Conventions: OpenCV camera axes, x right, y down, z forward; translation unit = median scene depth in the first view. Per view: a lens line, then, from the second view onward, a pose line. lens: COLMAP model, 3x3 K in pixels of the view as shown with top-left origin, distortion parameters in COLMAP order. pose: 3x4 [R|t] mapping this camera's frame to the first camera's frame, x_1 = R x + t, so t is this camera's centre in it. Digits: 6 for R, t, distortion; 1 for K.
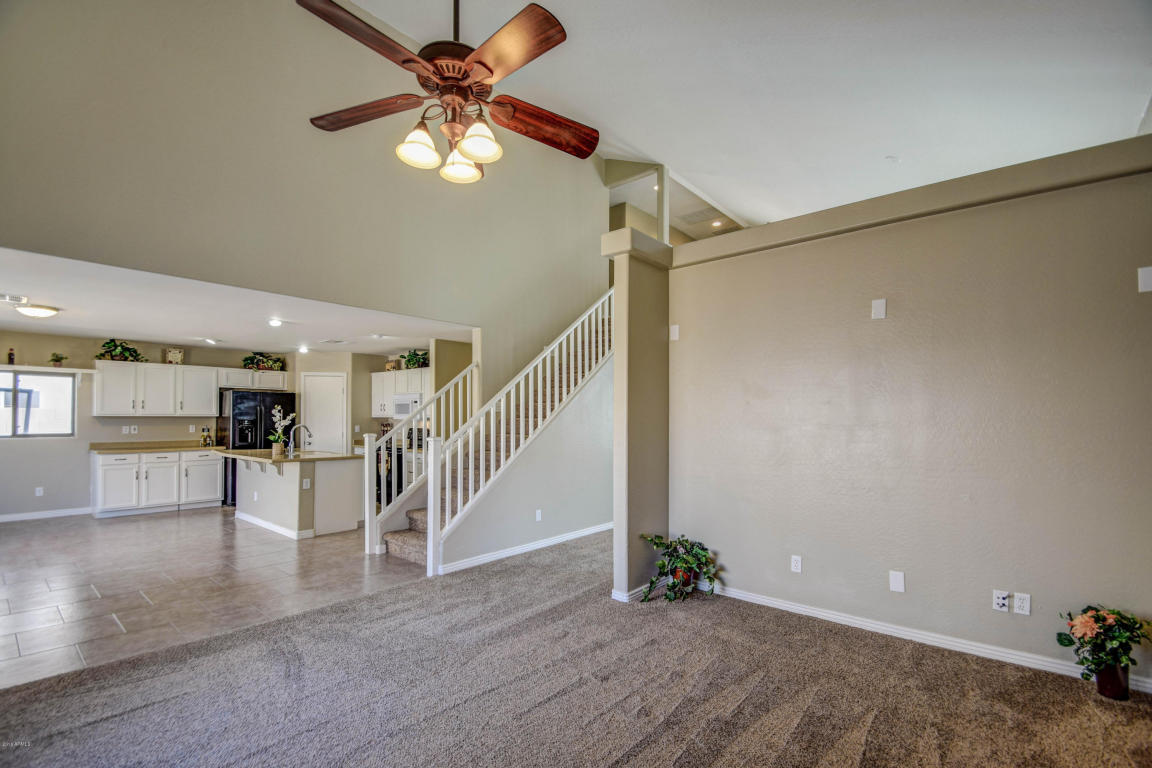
lens RADIAL K [[515.7, 0, 577.0], [0, 515.7, 413.9], [0, 0, 1]] dist [0.003605, -0.012070]
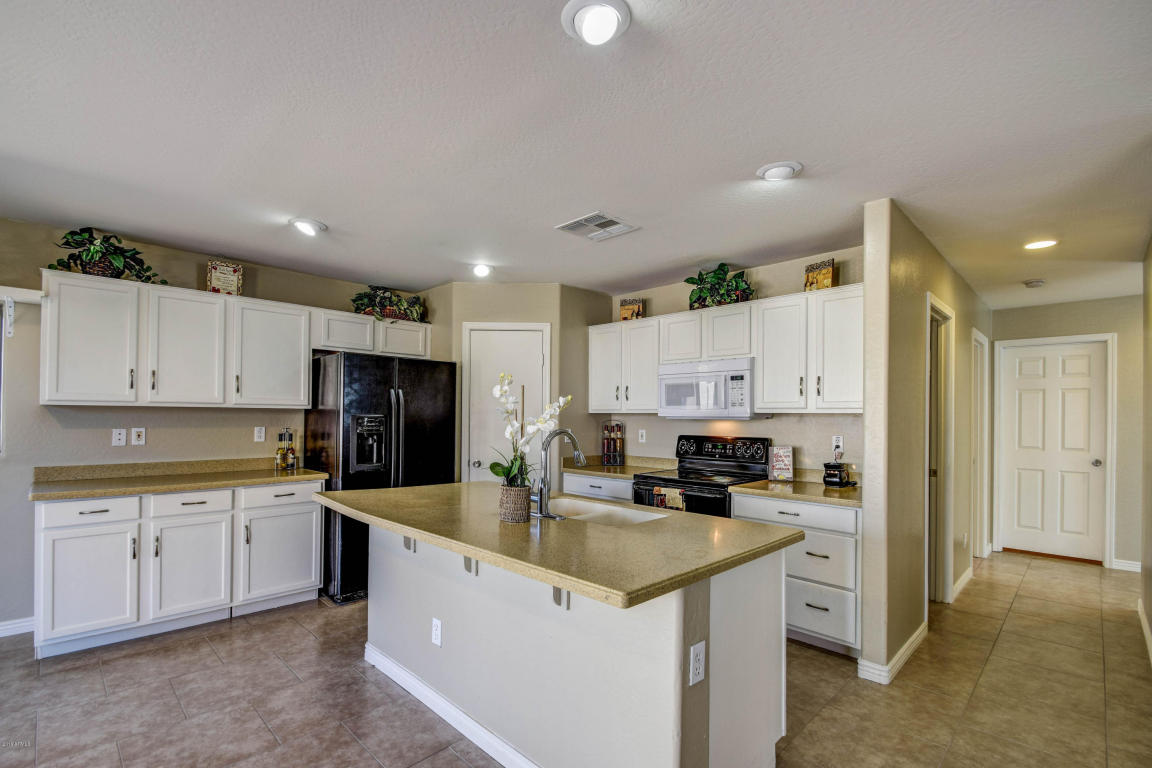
lens RADIAL K [[515.7, 0, 573.8], [0, 515.7, 413.4], [0, 0, 1]] dist [0.003605, -0.012070]
pose [[0.996792, 0.004353, -0.079913, -0.454920], [-0.004411, 0.999990, -0.000555, 0.009300], [0.079910, 0.000906, 0.996802, 0.594344]]
